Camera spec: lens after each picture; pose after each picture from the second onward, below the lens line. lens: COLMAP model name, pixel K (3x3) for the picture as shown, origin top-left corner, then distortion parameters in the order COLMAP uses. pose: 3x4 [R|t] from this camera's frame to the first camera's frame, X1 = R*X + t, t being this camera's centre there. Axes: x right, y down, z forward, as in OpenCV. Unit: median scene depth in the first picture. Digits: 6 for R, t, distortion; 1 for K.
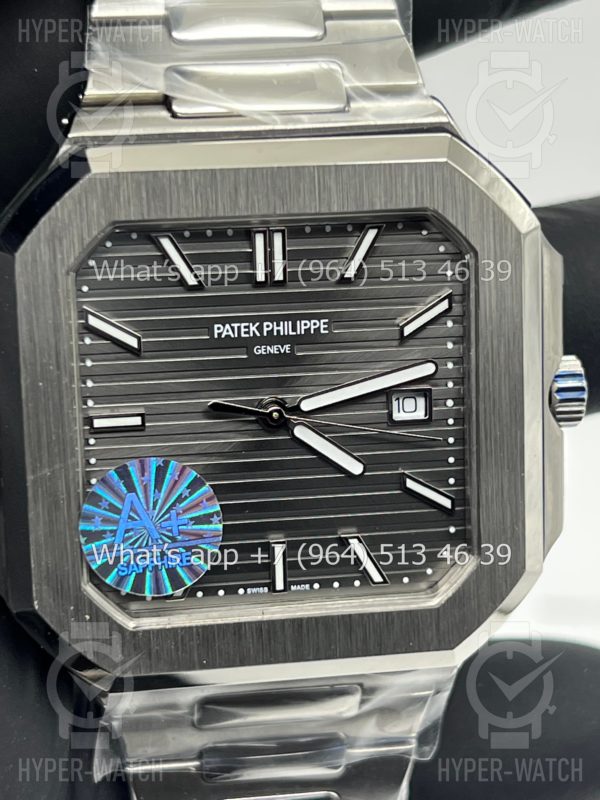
lens RADIAL K [[1911.0, 0, 296.2], [0, 1911.0, 398.8], [0, 0, 1]] dist [0.217412, 0.000000]
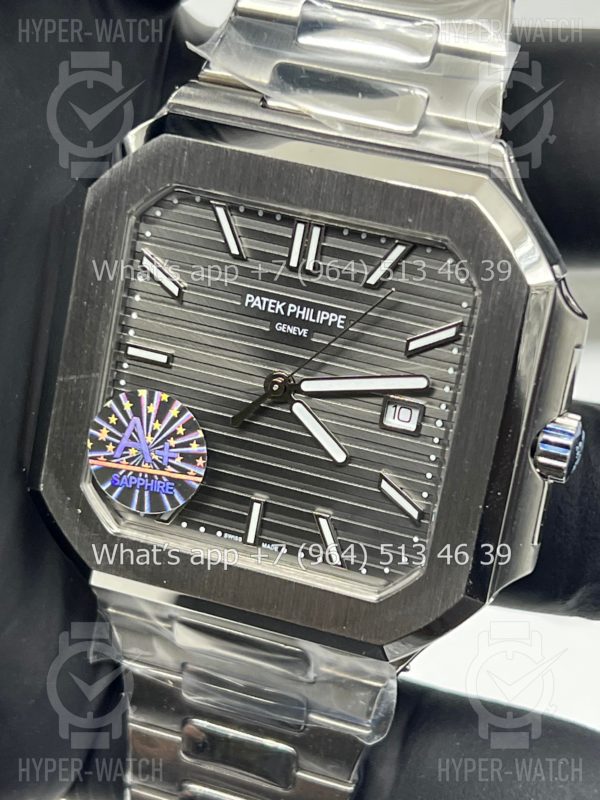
lens RADIAL K [[1911.0, 0, 307.2], [0, 1911.0, 404.8], [0, 0, 1]] dist [0.217412, 0.000000]
pose [[0.885848, 0.270440, -0.377009, 0.423898], [-0.275062, 0.960479, 0.042675, -0.033704], [0.373650, 0.065897, 0.925226, -0.015440]]
